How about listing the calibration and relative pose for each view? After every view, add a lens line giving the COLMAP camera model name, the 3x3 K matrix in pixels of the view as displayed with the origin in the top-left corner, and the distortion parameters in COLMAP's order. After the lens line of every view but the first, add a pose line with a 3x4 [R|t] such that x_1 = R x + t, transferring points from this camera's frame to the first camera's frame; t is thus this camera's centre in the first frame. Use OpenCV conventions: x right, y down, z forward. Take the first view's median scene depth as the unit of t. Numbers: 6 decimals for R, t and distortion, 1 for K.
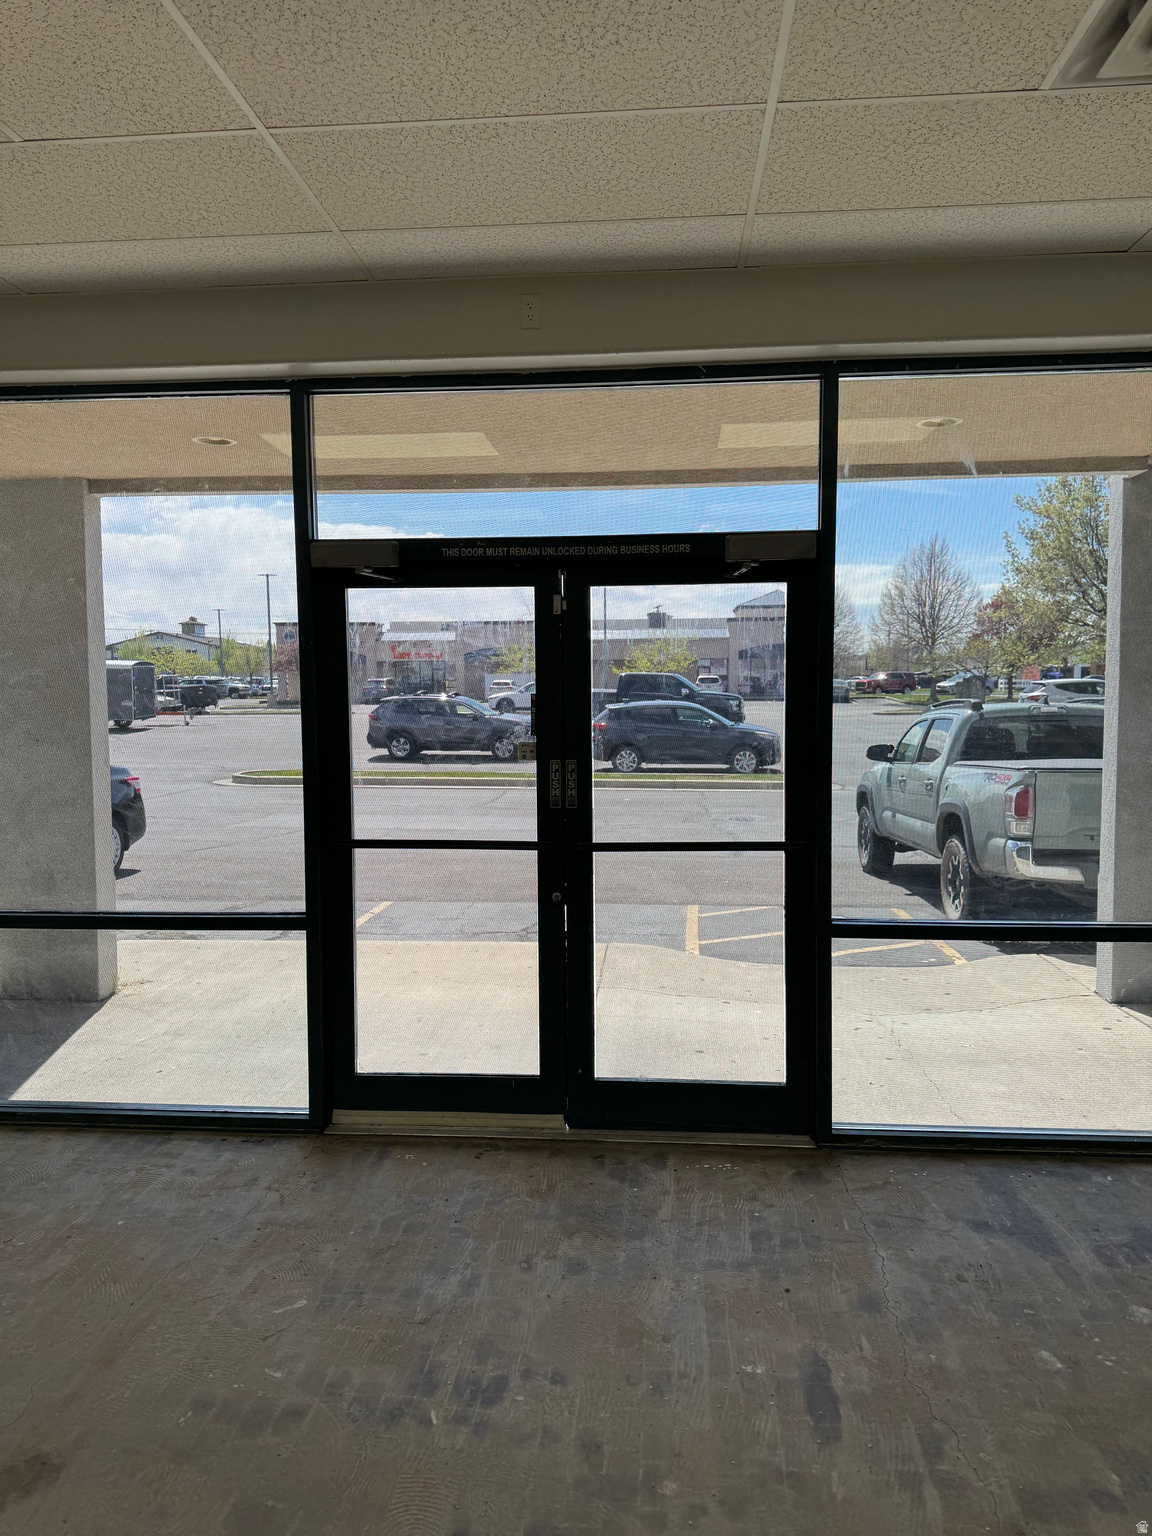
lens RADIAL K [[1079.5, 0, 576.0], [0, 1079.5, 768.0], [0, 0, 1]] dist [0.002890, 0.000366]
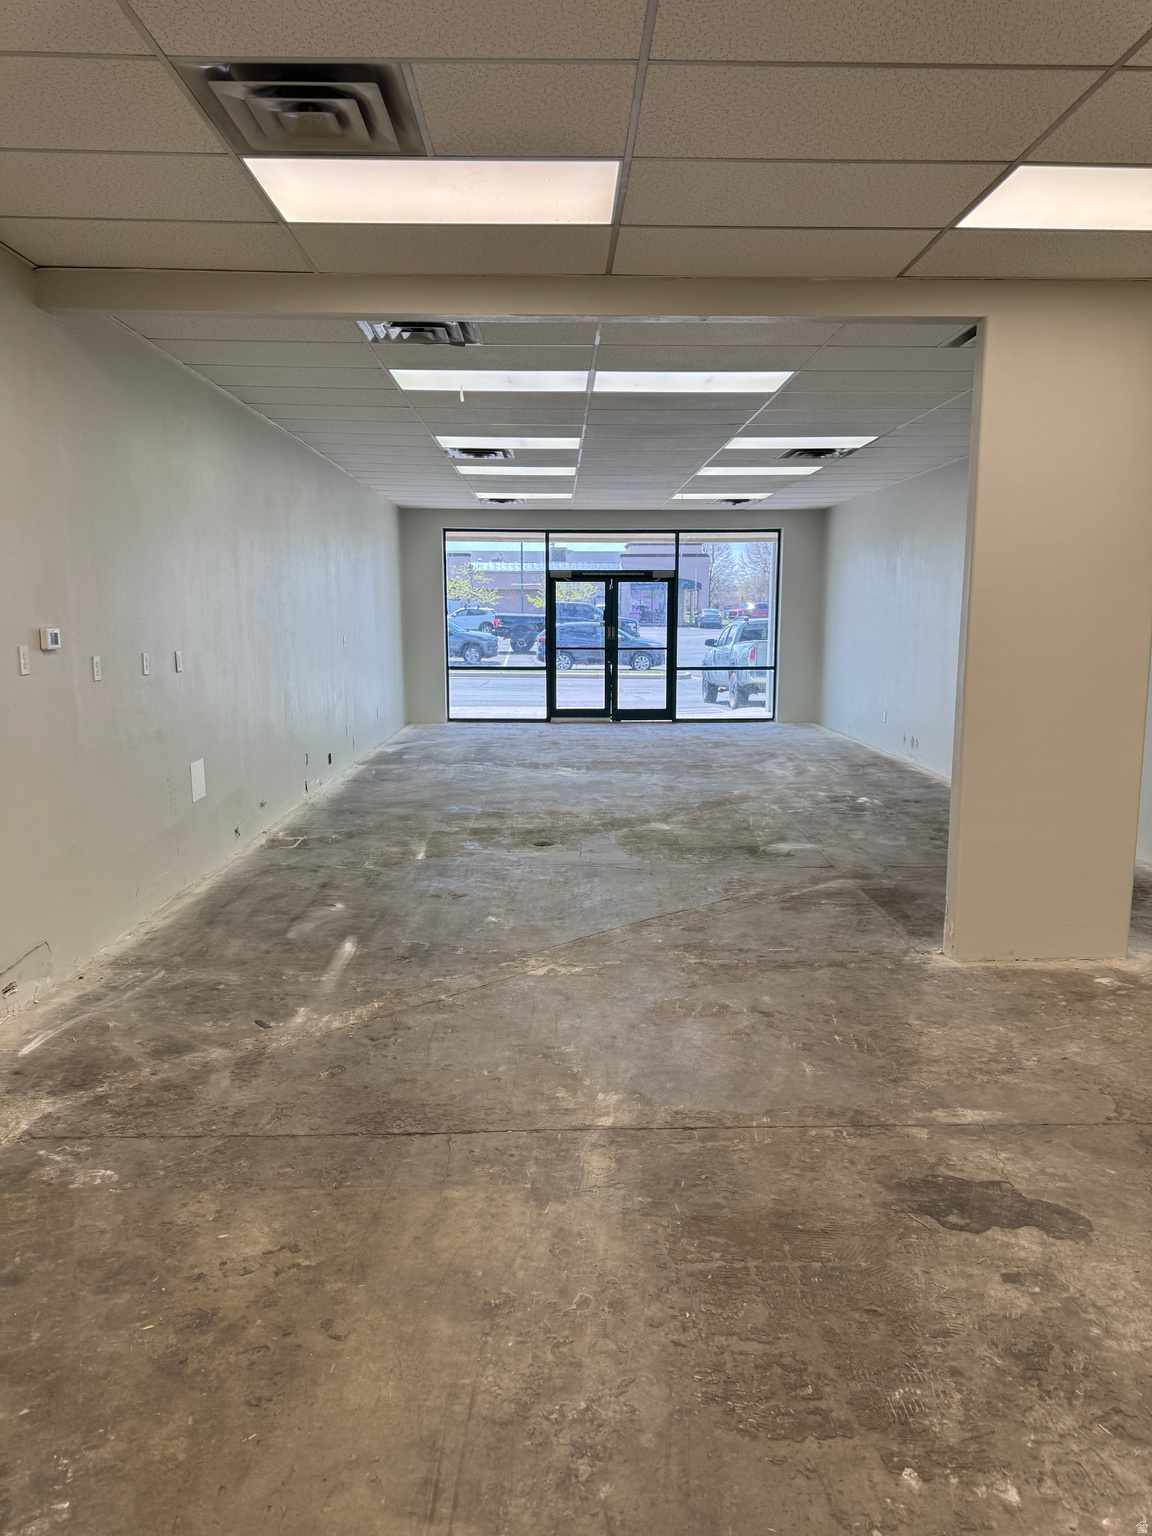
lens RADIAL K [[1079.5, 0, 576.0], [0, 1079.5, 768.0], [0, 0, 1]] dist [0.002890, 0.000366]
pose [[0.994554, -0.005443, 0.104080, -0.549530], [-0.001545, 0.997756, 0.066937, 0.238958], [-0.104211, -0.066734, 0.992314, -2.926628]]
